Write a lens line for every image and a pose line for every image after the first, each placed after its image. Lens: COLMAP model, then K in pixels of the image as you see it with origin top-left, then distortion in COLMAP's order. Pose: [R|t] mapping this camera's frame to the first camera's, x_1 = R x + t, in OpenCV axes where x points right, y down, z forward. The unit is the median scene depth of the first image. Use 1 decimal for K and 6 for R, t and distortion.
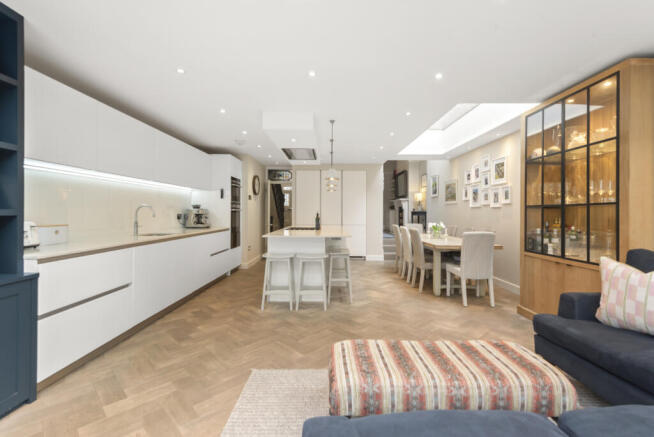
lens RADIAL K [[299.9, 0, 327.0], [0, 299.9, 218.5], [0, 0, 1]] dist [0.016366, 0.000127]
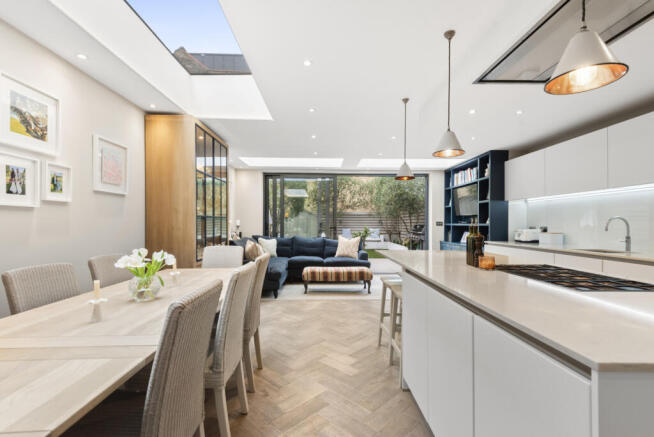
lens RADIAL K [[299.9, 0, 327.0], [0, 299.9, 218.5], [0, 0, 1]] dist [0.016366, 0.000127]
pose [[-0.999918, -0.007020, -0.010680, 0.250487], [-0.006984, 0.999970, -0.003318, -0.035125], [0.010703, -0.003244, -0.999937, 2.018070]]
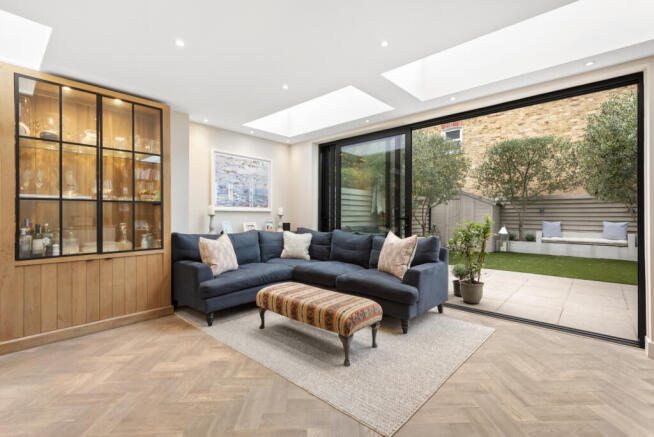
lens RADIAL K [[299.9, 0, 327.0], [0, 299.9, 218.5], [0, 0, 1]] dist [0.016366, 0.000127]
pose [[-0.755186, -0.013033, 0.655381, -0.377366], [0.003287, 0.999714, 0.023668, -0.006619], [-0.655502, 0.020028, -0.754927, 1.063246]]
